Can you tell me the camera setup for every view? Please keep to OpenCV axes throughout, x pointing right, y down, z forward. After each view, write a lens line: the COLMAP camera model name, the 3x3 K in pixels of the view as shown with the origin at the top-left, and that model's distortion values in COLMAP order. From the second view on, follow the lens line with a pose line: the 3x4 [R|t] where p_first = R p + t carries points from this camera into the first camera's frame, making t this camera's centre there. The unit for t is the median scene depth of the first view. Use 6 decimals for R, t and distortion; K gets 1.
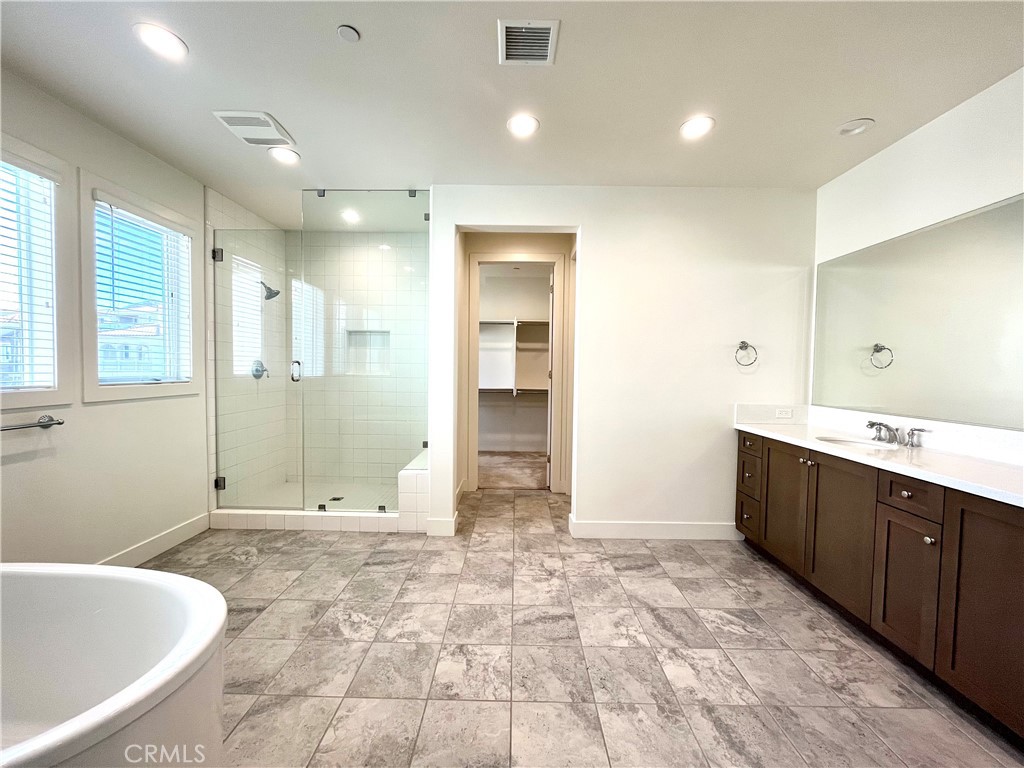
lens RADIAL K [[425.1, 0, 503.6], [0, 425.1, 383.8], [0, 0, 1]] dist [-0.003947, -0.000772]
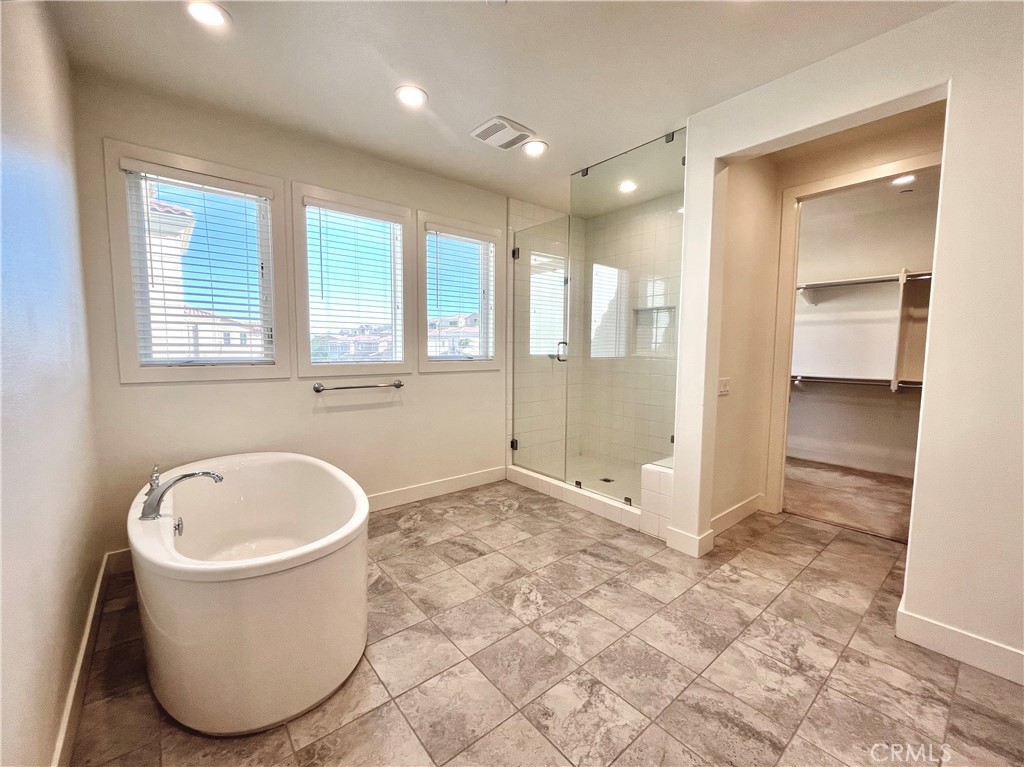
lens RADIAL K [[425.1, 0, 508.1], [0, 425.1, 383.6], [0, 0, 1]] dist [-0.003947, -0.000772]
pose [[0.640803, 0.057080, -0.765580, 0.270378], [-0.026510, 0.998283, 0.052240, -0.002170], [0.767247, -0.013180, 0.641216, 0.238154]]
